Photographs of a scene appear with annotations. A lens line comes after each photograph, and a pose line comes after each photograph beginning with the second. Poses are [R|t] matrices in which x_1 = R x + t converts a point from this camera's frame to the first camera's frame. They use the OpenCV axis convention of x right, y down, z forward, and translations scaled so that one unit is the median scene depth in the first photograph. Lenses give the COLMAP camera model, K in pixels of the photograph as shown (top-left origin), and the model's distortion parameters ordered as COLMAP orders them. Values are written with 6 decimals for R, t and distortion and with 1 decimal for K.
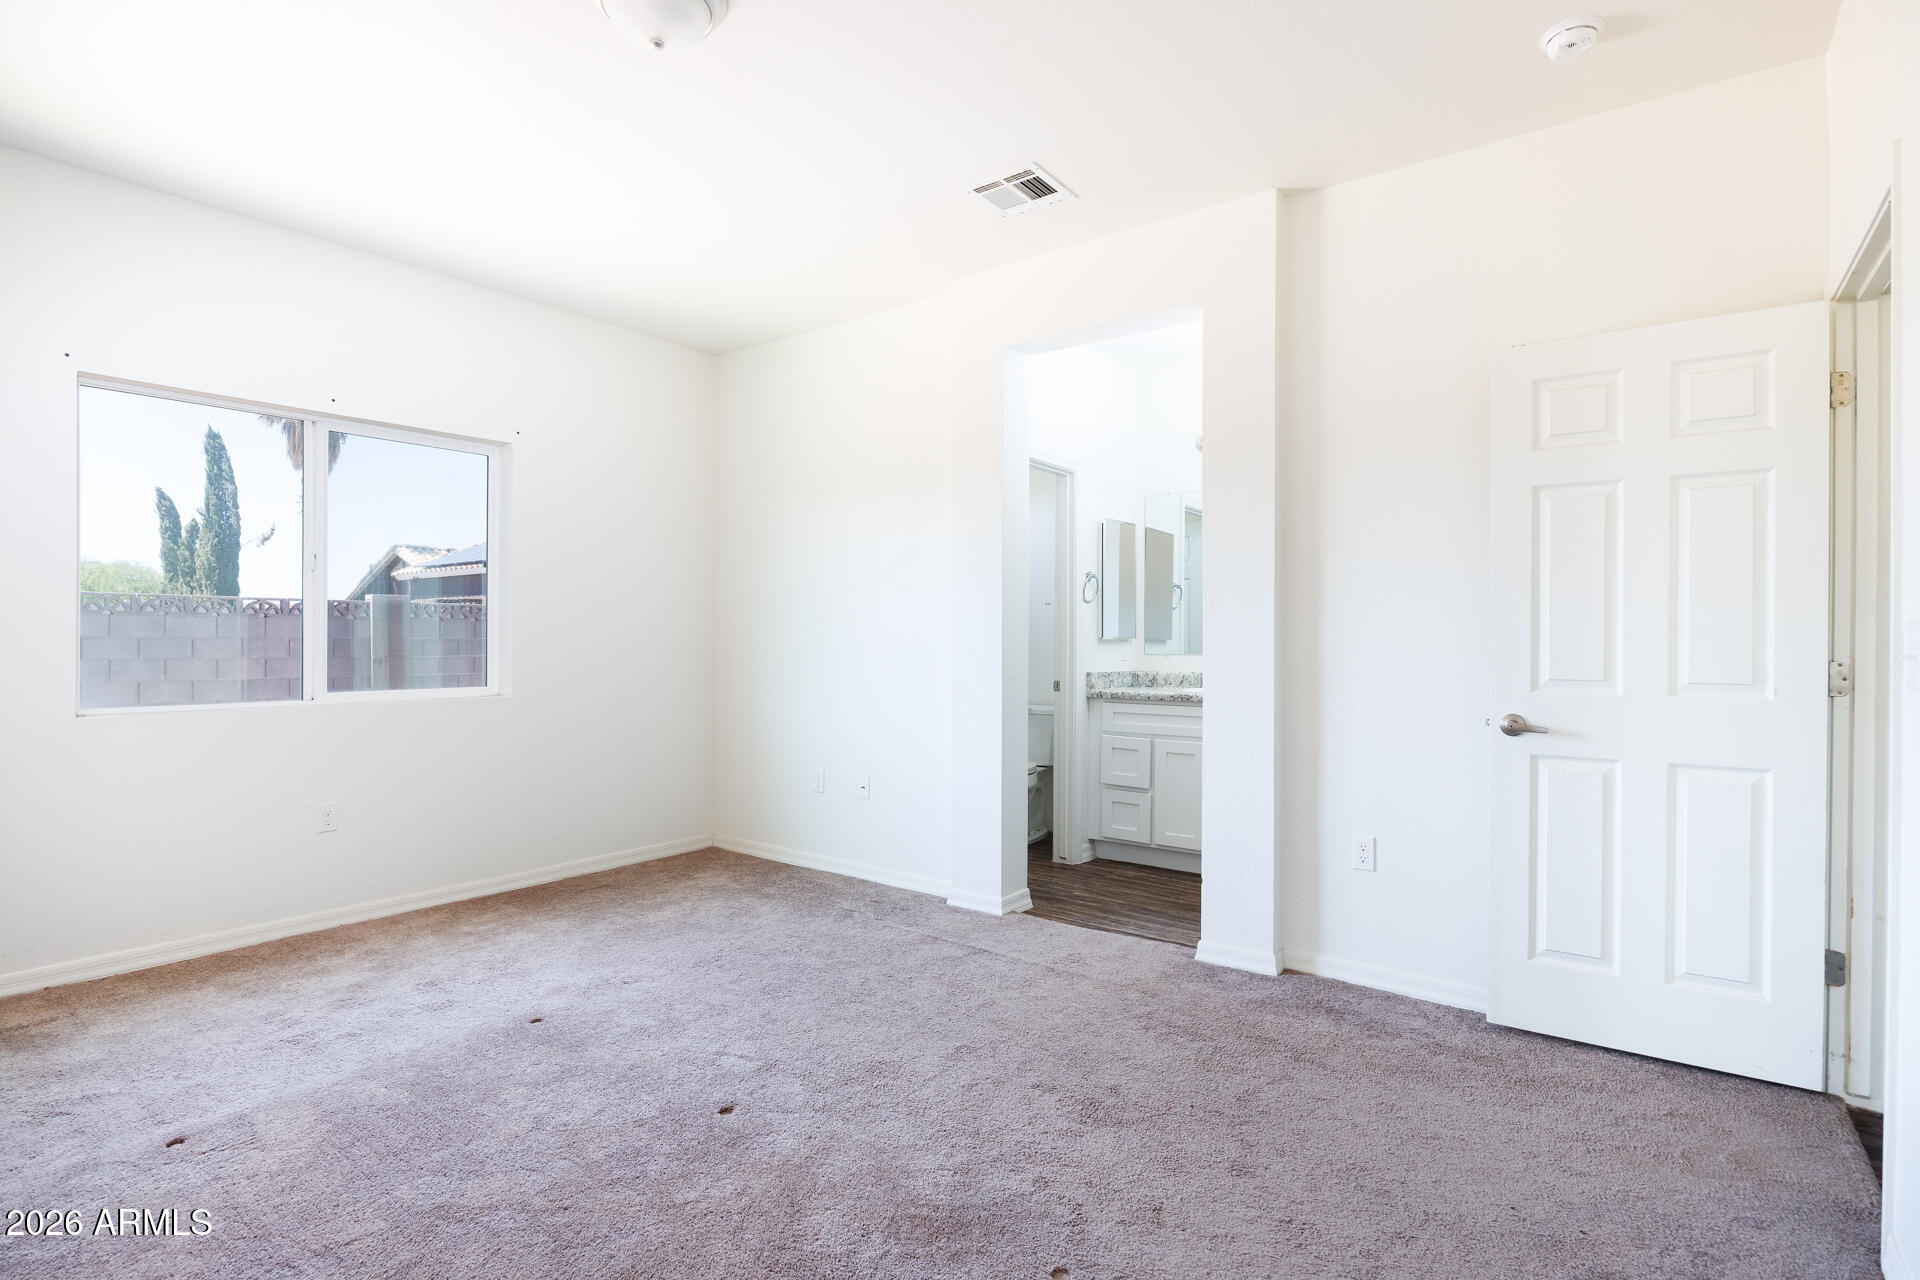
lens RADIAL K [[963.1, 0, 949.3], [0, 963.1, 642.0], [0, 0, 1]] dist [-0.000903, -0.000138]
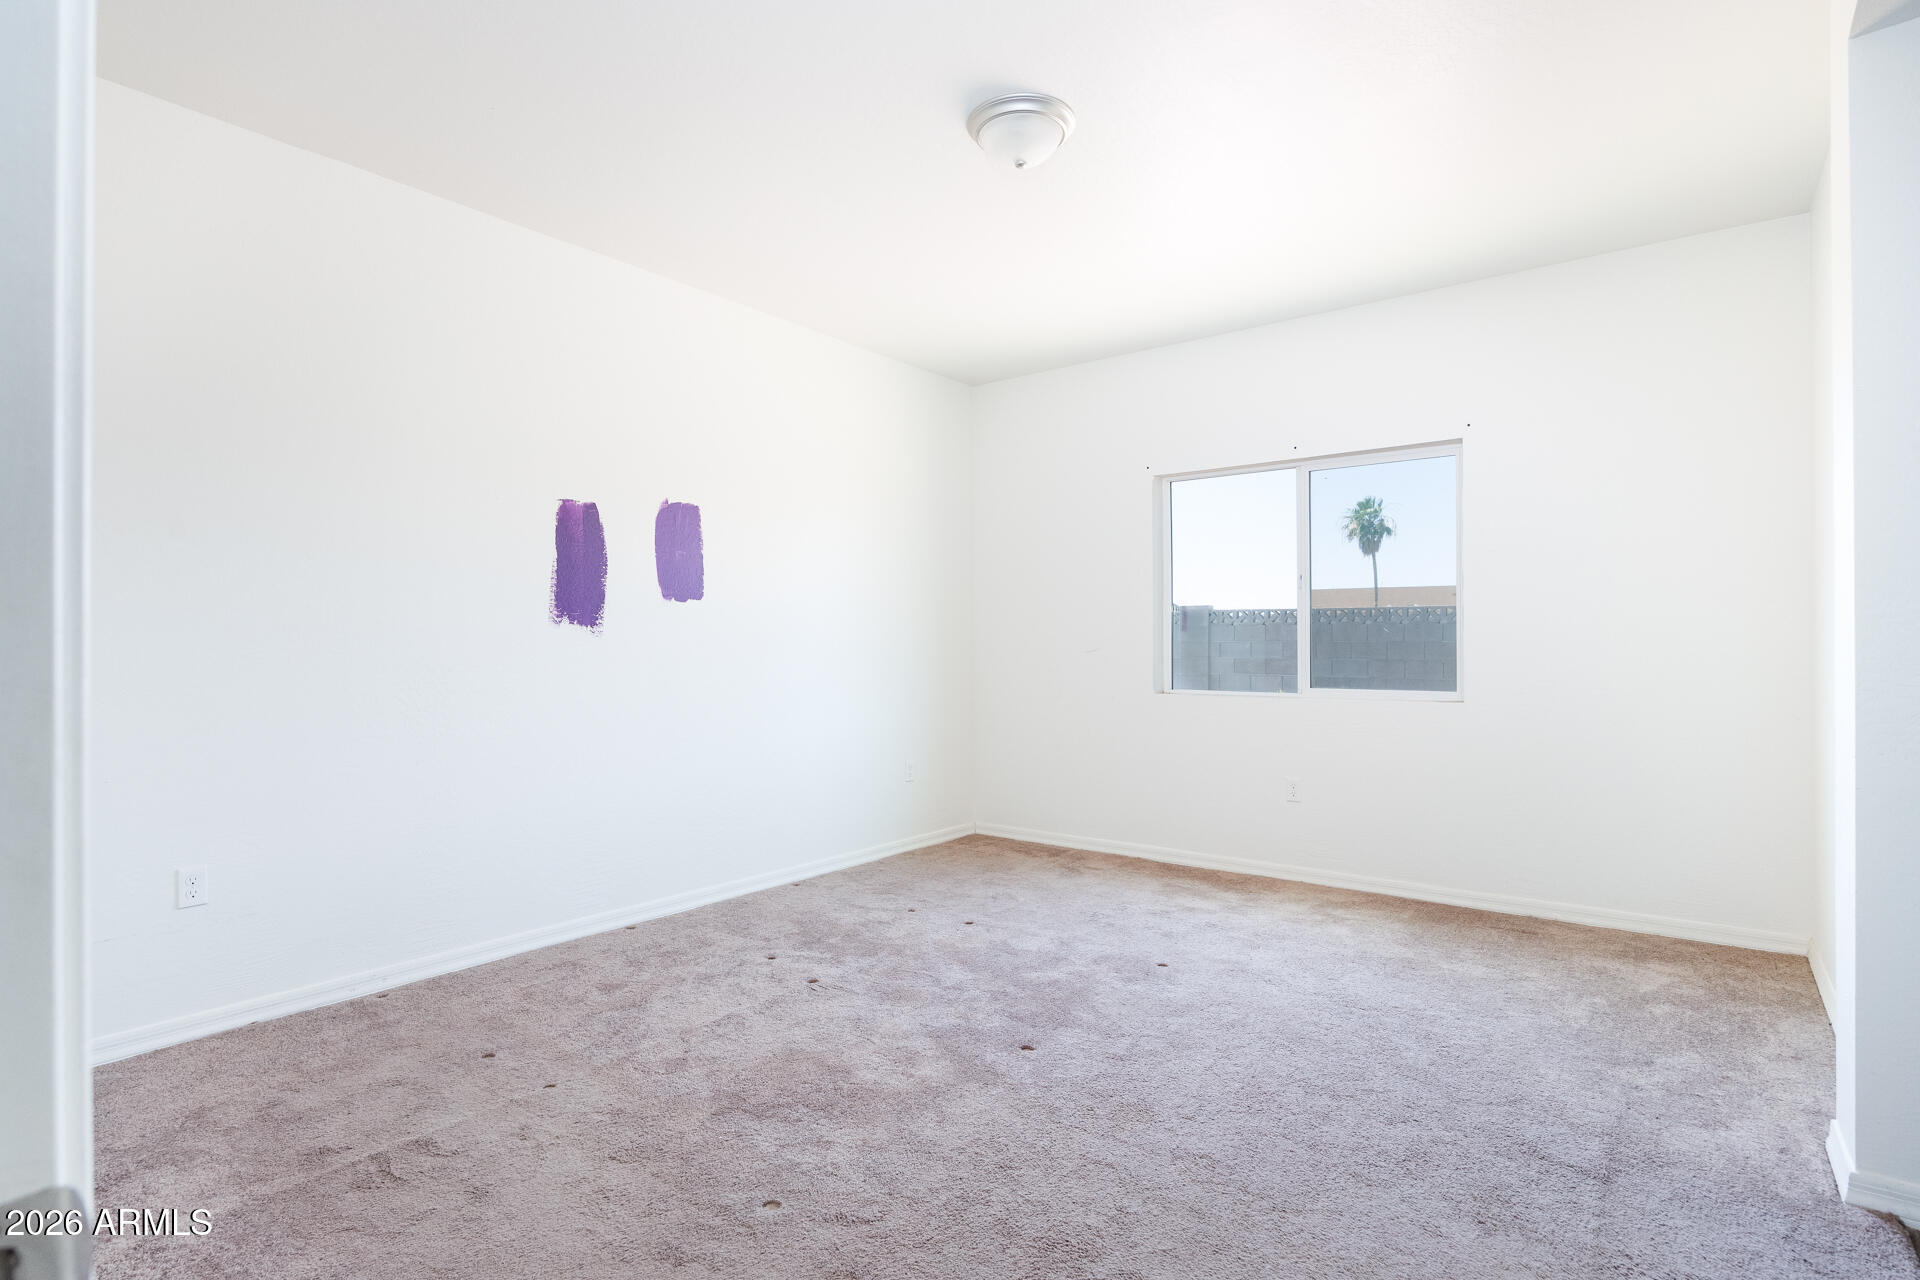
lens RADIAL K [[963.1, 0, 949.3], [0, 963.1, 642.0], [0, 0, 1]] dist [-0.000903, -0.000138]
pose [[-0.019714, -0.007241, -0.999779, 0.615847], [-0.005143, 0.999961, -0.007141, 0.005178], [0.999792, 0.005001, -0.019750, 0.612224]]
